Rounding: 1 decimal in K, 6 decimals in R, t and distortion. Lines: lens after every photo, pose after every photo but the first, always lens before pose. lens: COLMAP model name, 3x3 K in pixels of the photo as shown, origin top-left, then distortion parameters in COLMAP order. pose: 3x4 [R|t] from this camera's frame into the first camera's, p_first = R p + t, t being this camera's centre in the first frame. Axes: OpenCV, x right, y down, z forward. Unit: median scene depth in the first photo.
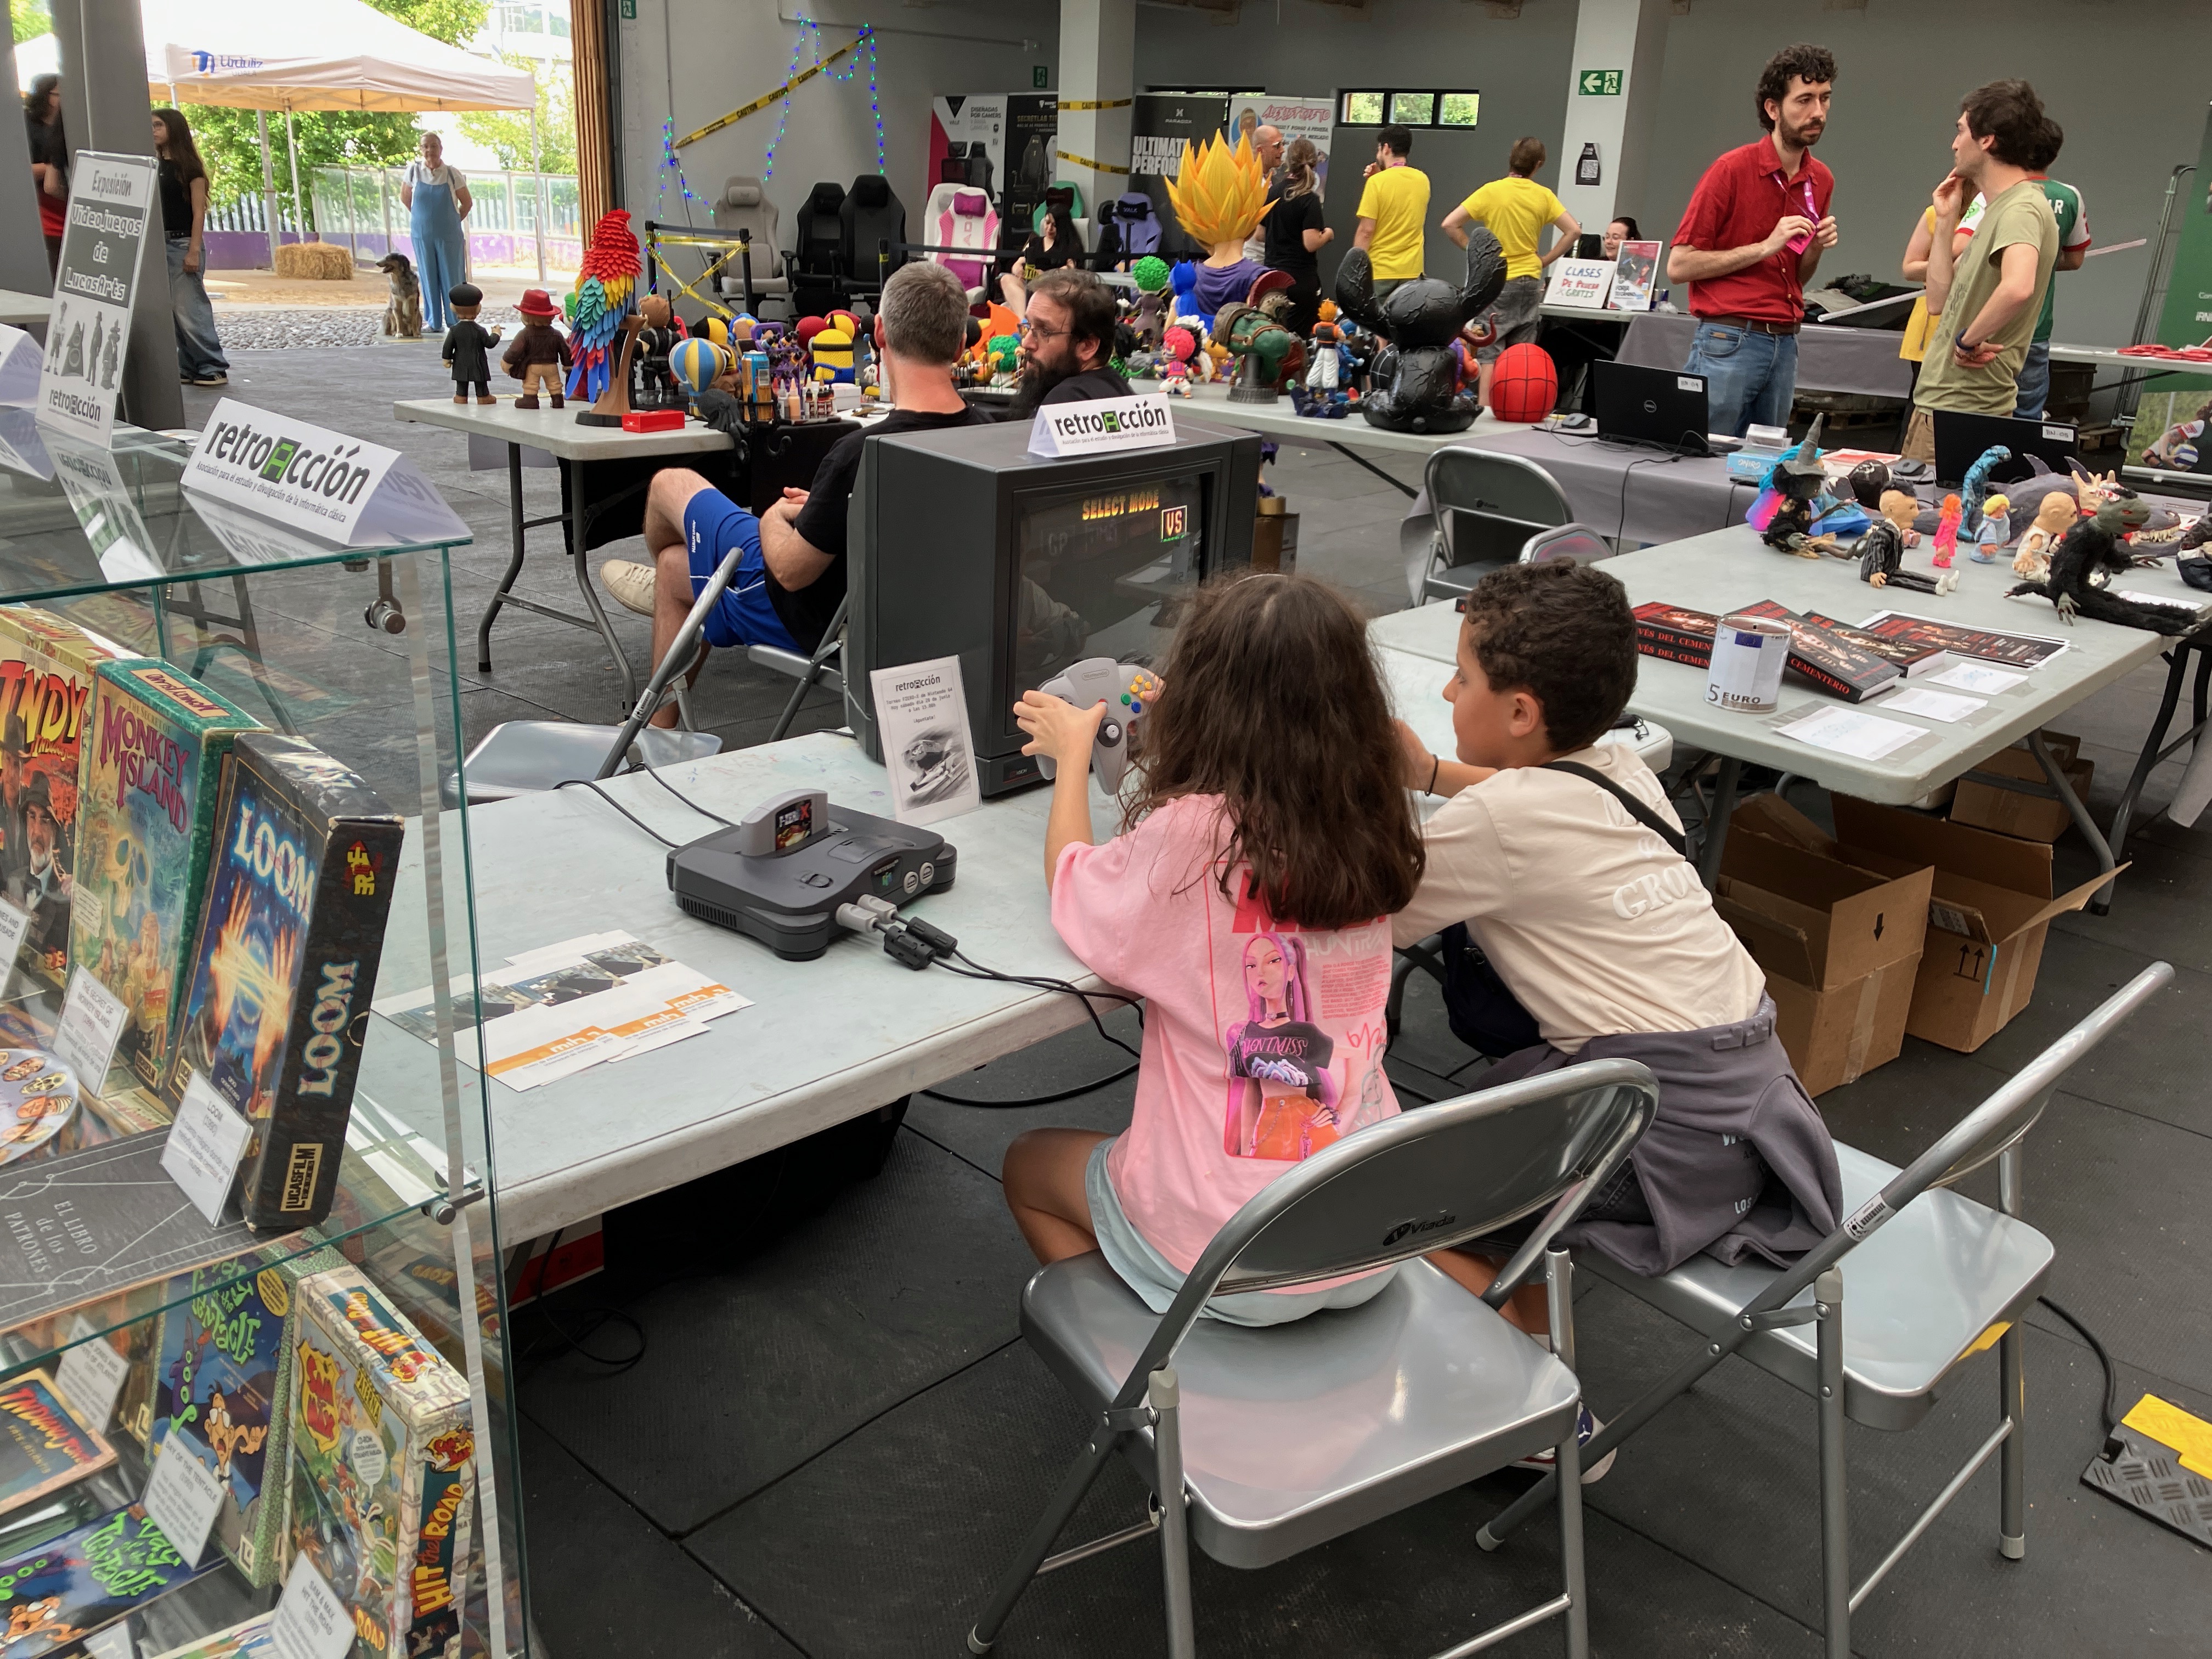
lens RADIAL K [[1804.7, 0, 1113.6], [0, 1804.7, 797.0], [0, 0, 1]] dist [0.016748, -0.003443]
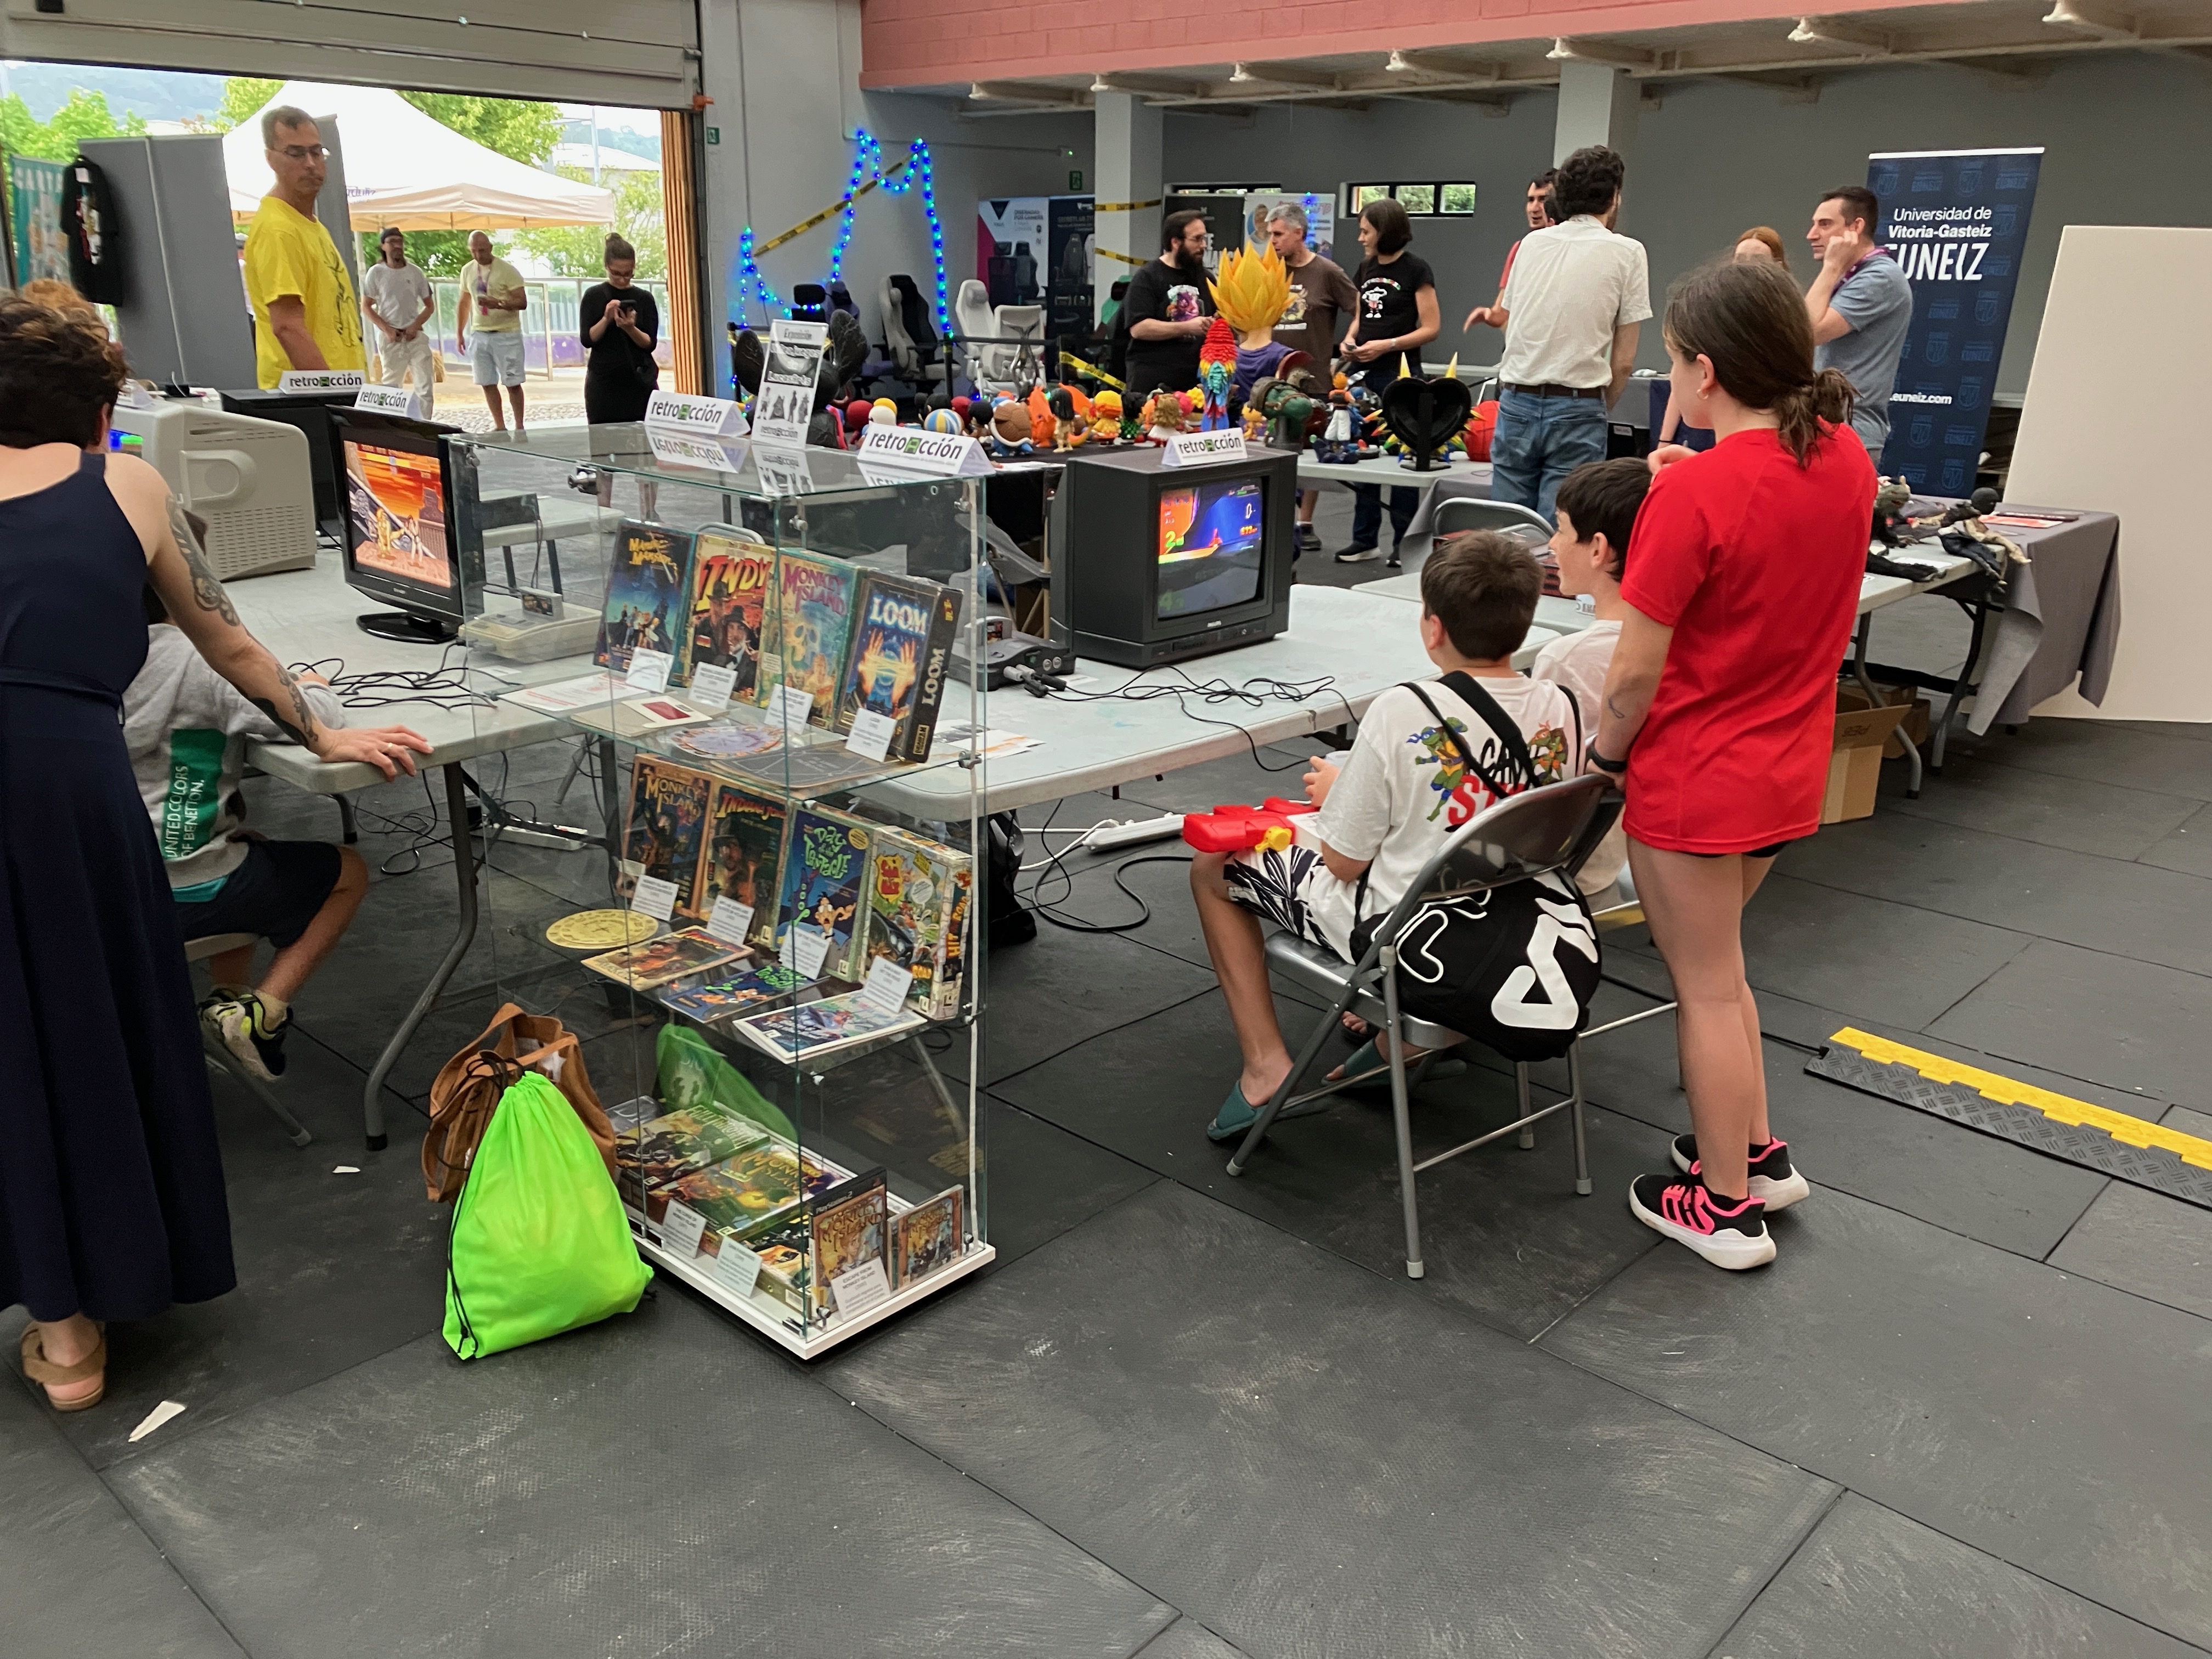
lens RADIAL K [[1830.5, 0, 1101.8], [0, 1830.5, 832.7], [0, 0, 1]] dist [0.011650, 0.002447]
pose [[0.999508, -0.023954, -0.020253, -0.032325], [0.023399, 0.999356, -0.027194, 0.082980], [0.020891, 0.026707, 0.999425, -0.295045]]
